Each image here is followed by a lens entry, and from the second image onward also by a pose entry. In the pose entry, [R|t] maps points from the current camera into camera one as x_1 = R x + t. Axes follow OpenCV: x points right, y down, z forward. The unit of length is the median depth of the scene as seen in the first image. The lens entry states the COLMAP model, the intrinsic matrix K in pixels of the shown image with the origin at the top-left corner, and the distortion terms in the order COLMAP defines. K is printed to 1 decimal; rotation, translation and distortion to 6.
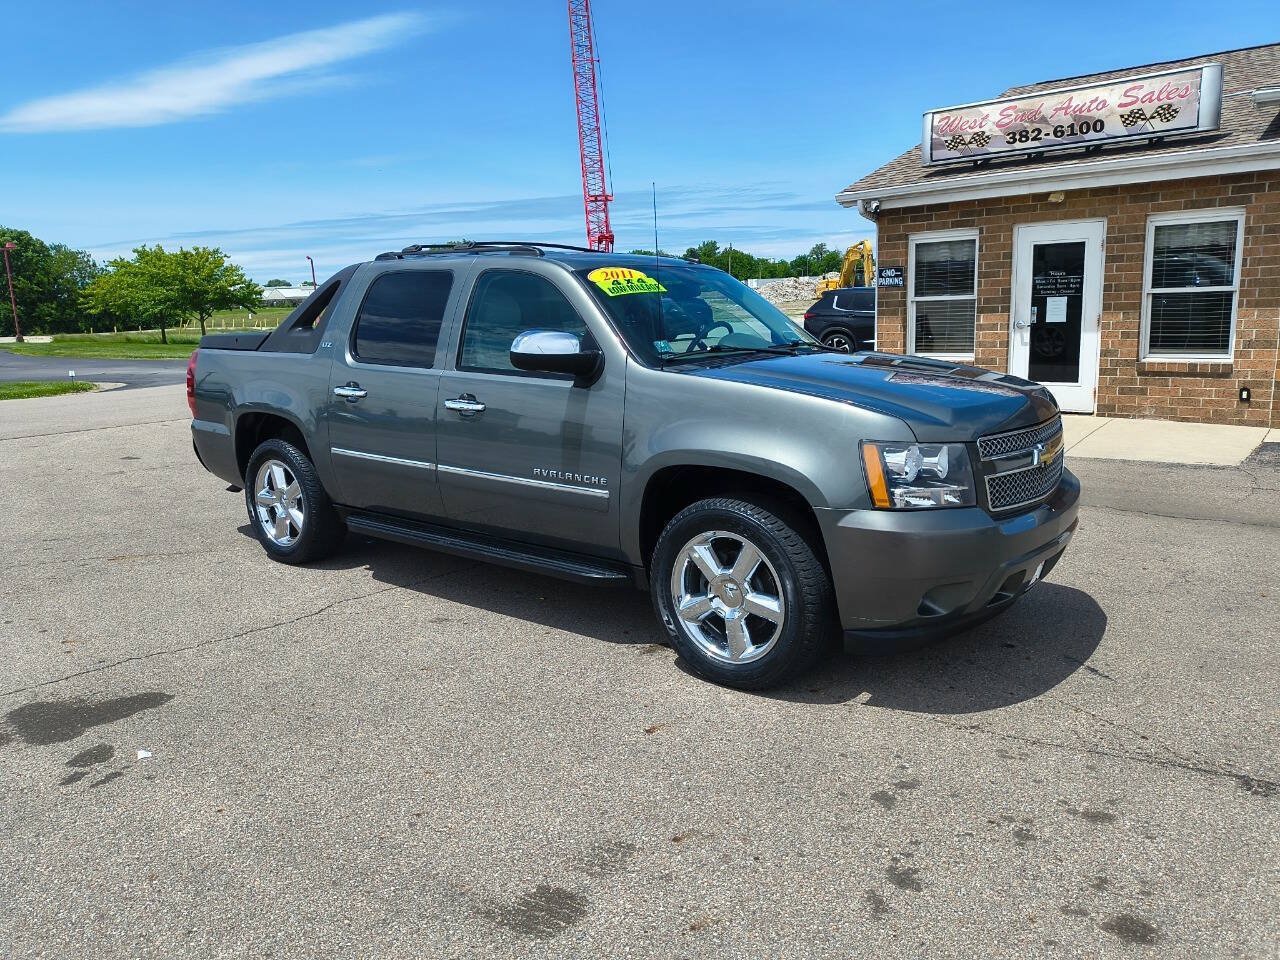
lens RADIAL K [[929.2, 0, 630.7], [0, 929.2, 486.1], [0, 0, 1]] dist [0.035428, -0.043177]
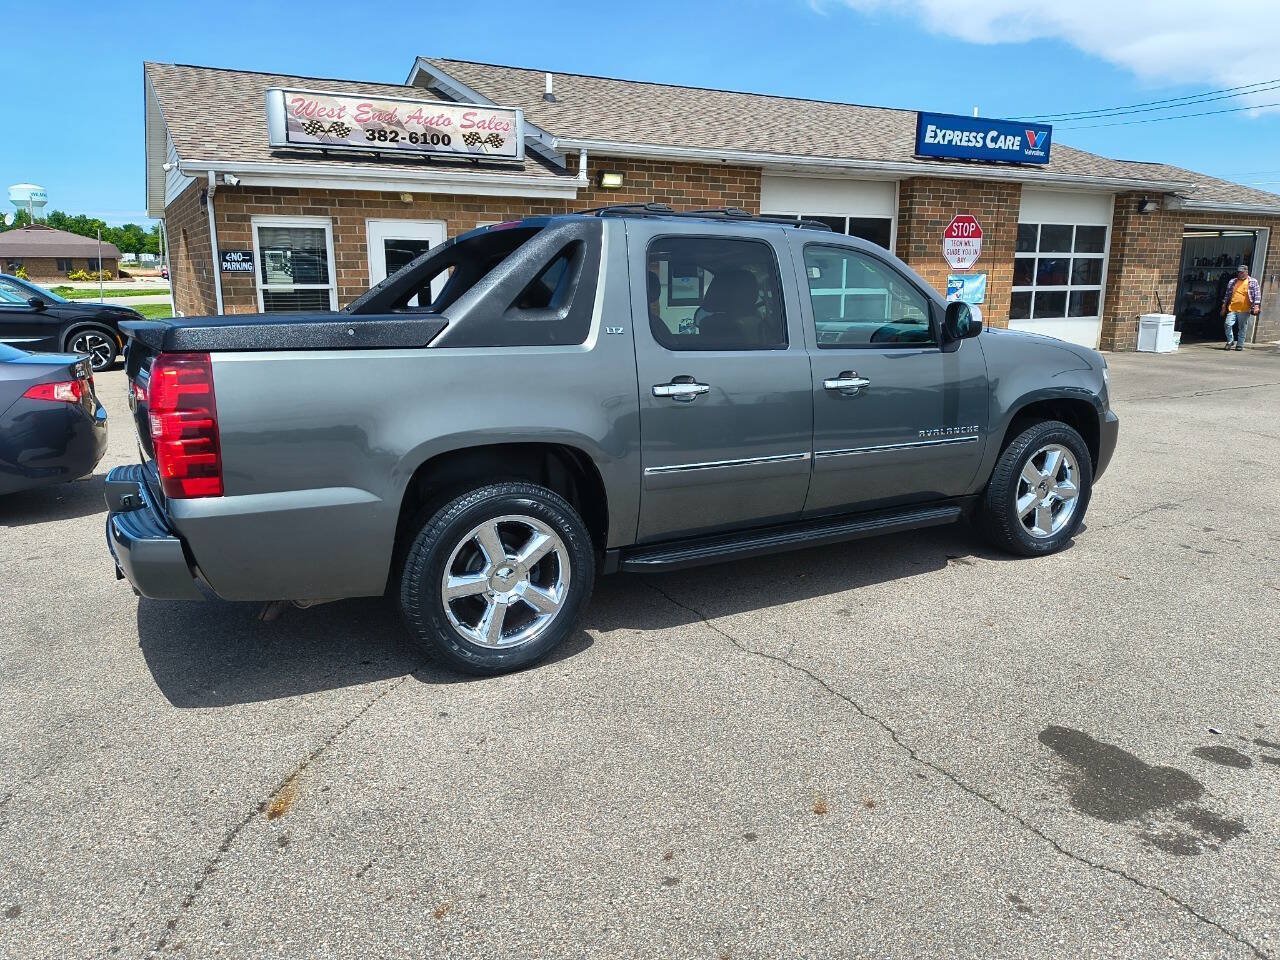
lens RADIAL K [[929.2, 0, 642.4], [0, 929.2, 486.1], [0, 0, 1]] dist [0.035428, -0.043177]
pose [[0.349936, -0.173016, 0.920657, -0.527908], [0.171777, 0.977983, 0.118498, -0.060686], [-0.920889, 0.116681, 0.371952, 0.384541]]
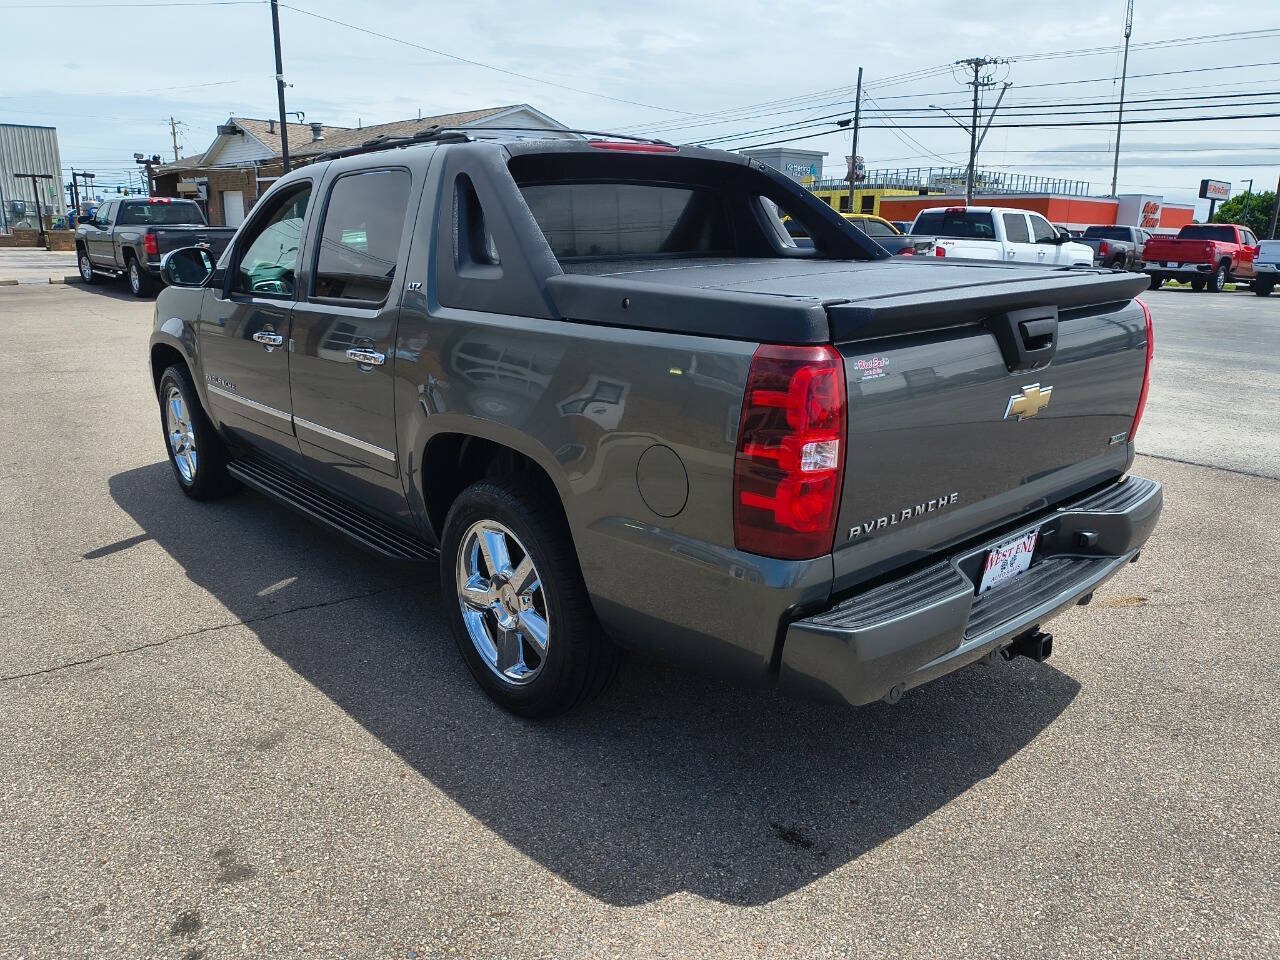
lens RADIAL K [[929.2, 0, 644.9], [0, 929.2, 487.5], [0, 0, 1]] dist [0.035428, -0.043177]
pose [[-0.984337, -0.026935, 0.174230, -0.192356], [0.054436, 0.893536, 0.445680, -0.181891], [-0.167685, 0.448183, -0.878074, 0.955134]]
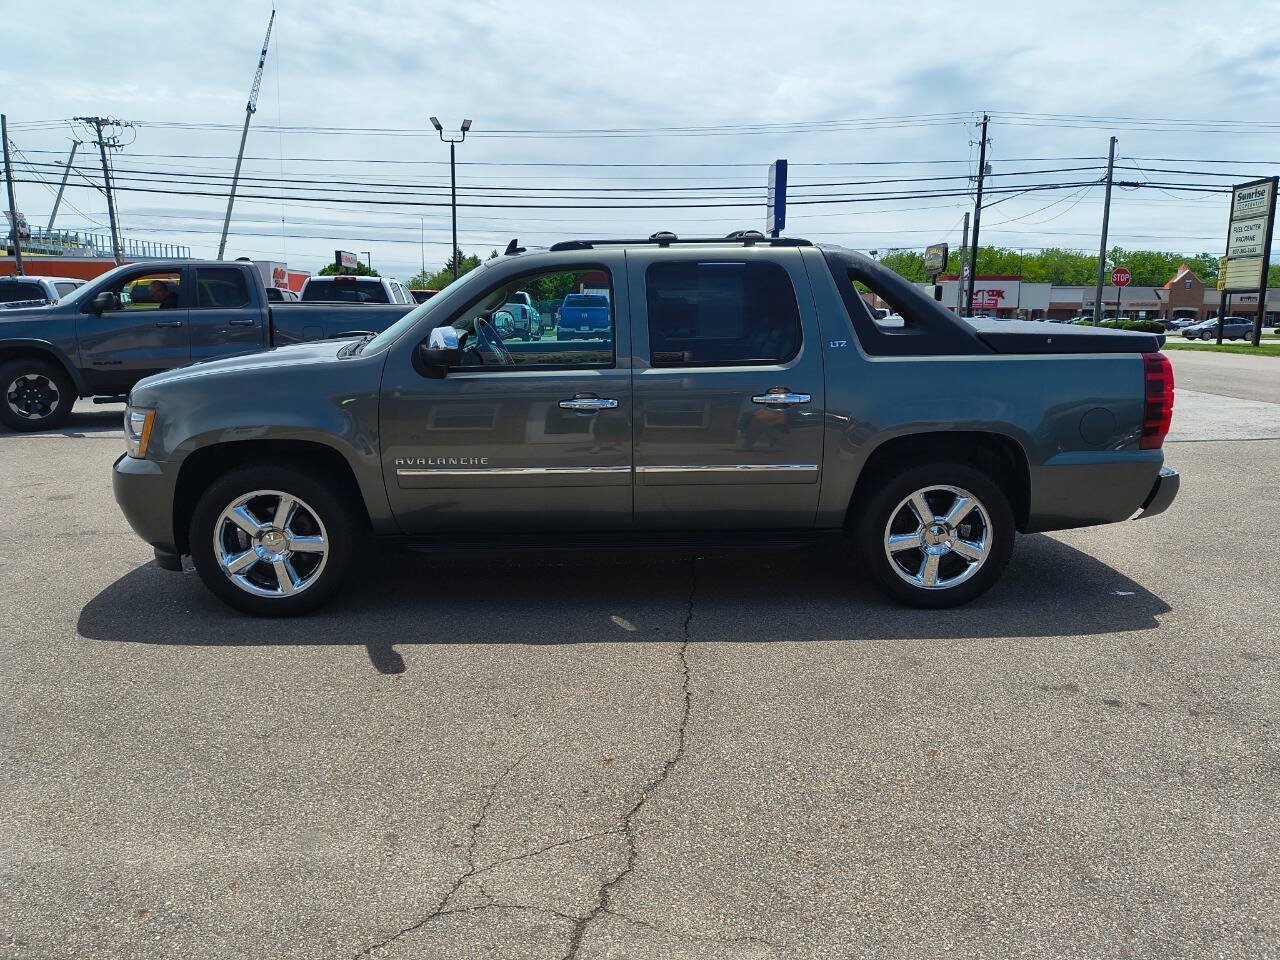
lens RADIAL K [[929.2, 0, 651.1], [0, 929.2, 476.3], [0, 0, 1]] dist [0.035428, -0.043177]
pose [[-0.755075, 0.150444, -0.638144, 0.303743], [-0.111082, 0.929891, 0.350662, -0.195043], [0.646159, 0.335663, -0.685426, 0.934755]]
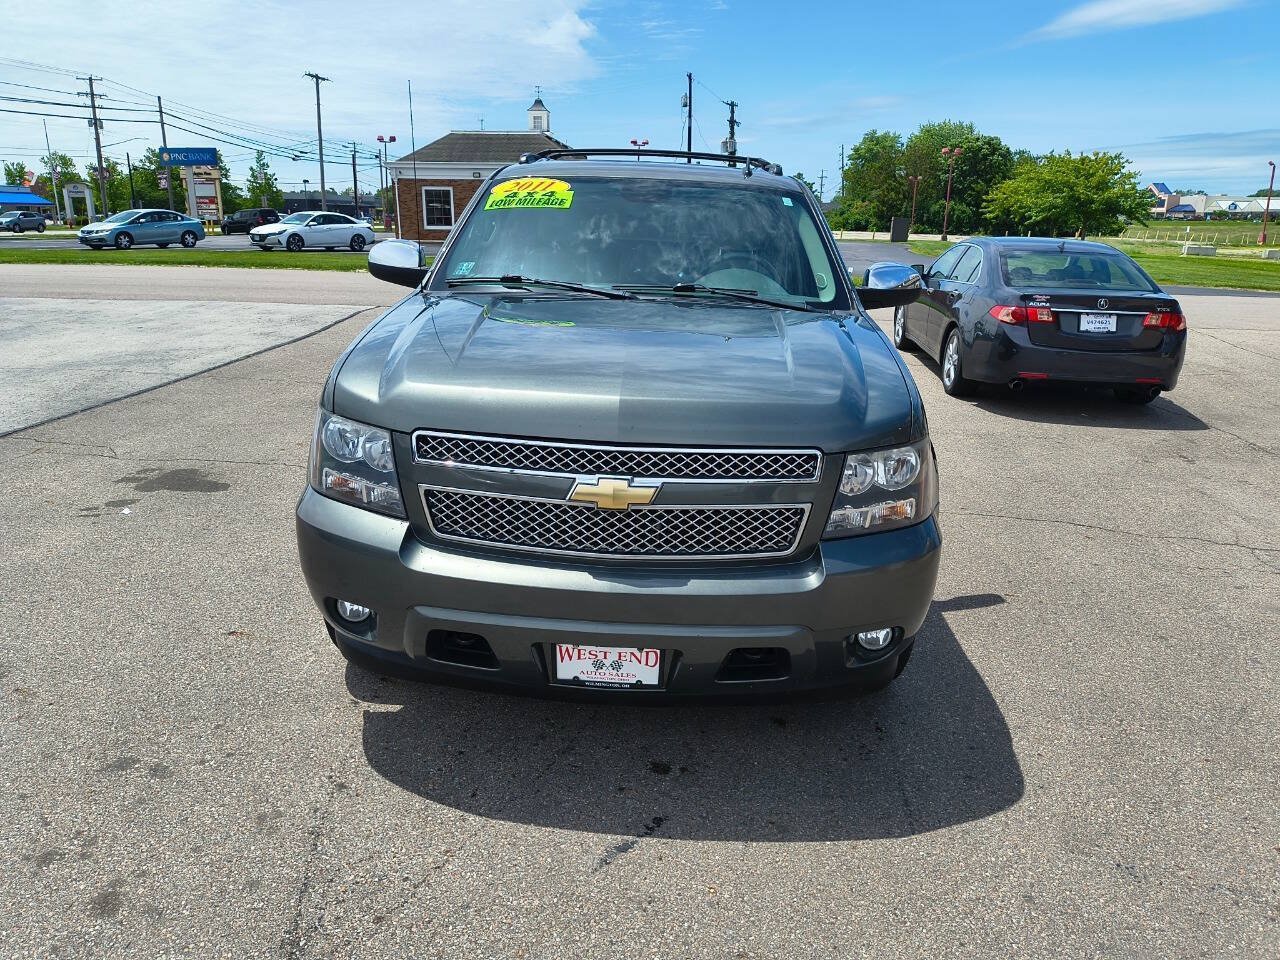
lens RADIAL K [[929.2, 0, 638.8], [0, 929.2, 486.7], [0, 0, 1]] dist [0.035428, -0.043177]
pose [[0.596424, 0.268733, -0.756347, 0.351634], [-0.196839, 0.962485, 0.186755, -0.060536], [0.778160, 0.037493, 0.626946, 0.234015]]
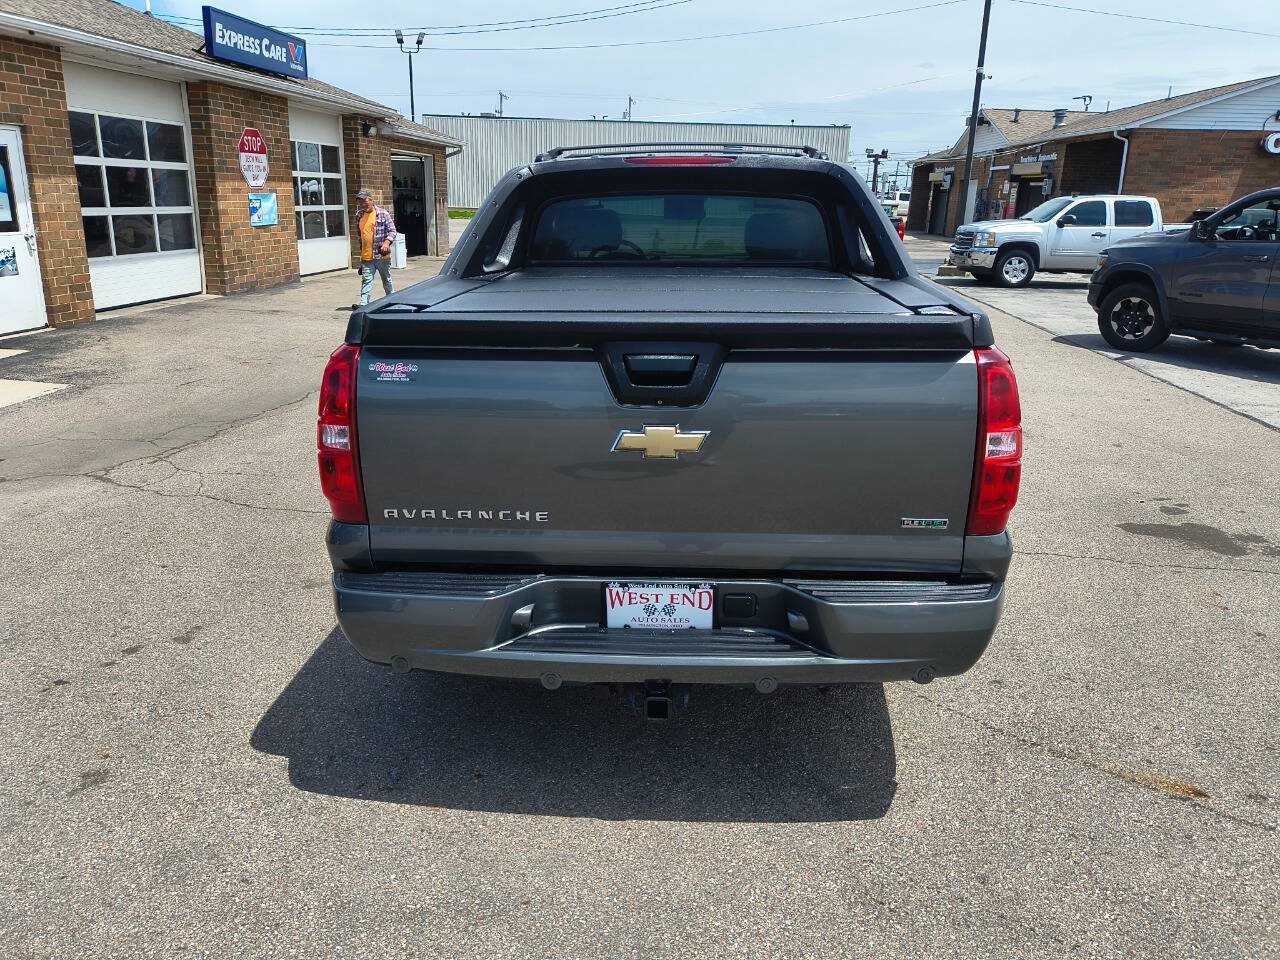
lens RADIAL K [[929.2, 0, 646.5], [0, 929.2, 473.6], [0, 0, 1]] dist [0.035428, -0.043177]
pose [[-0.577885, -0.210819, 0.788419, -0.432584], [0.158835, 0.918534, 0.362032, -0.162064], [-0.800513, 0.334441, -0.497321, 0.827824]]
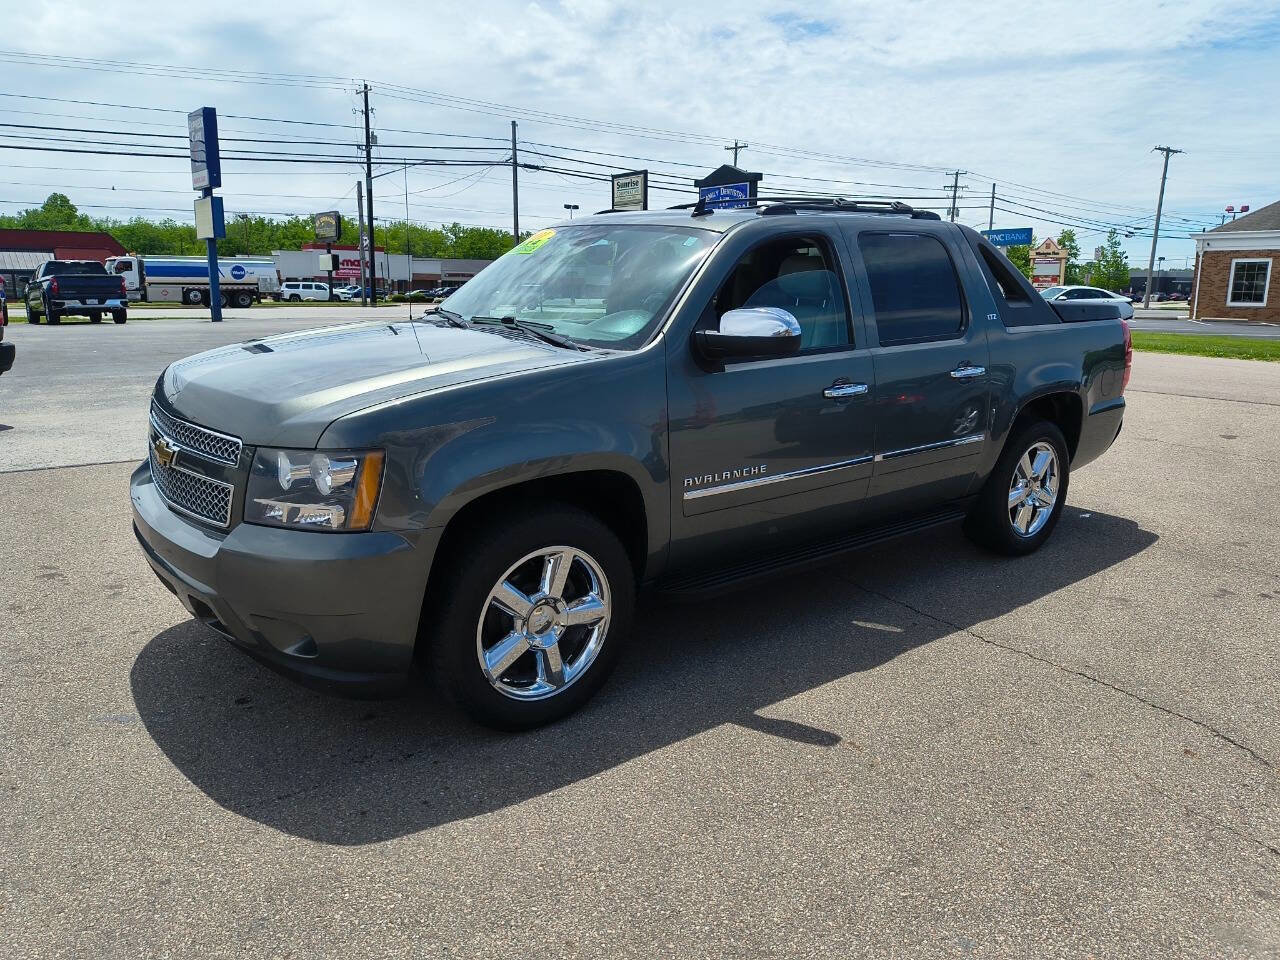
lens RADIAL K [[929.2, 0, 639.2], [0, 929.2, 474.3], [0, 0, 1]] dist [0.035428, -0.043177]
pose [[-0.199604, 0.233270, -0.951705, 0.439458], [-0.202765, 0.940395, 0.273025, -0.125162], [0.958668, 0.247470, -0.140408, 0.580126]]
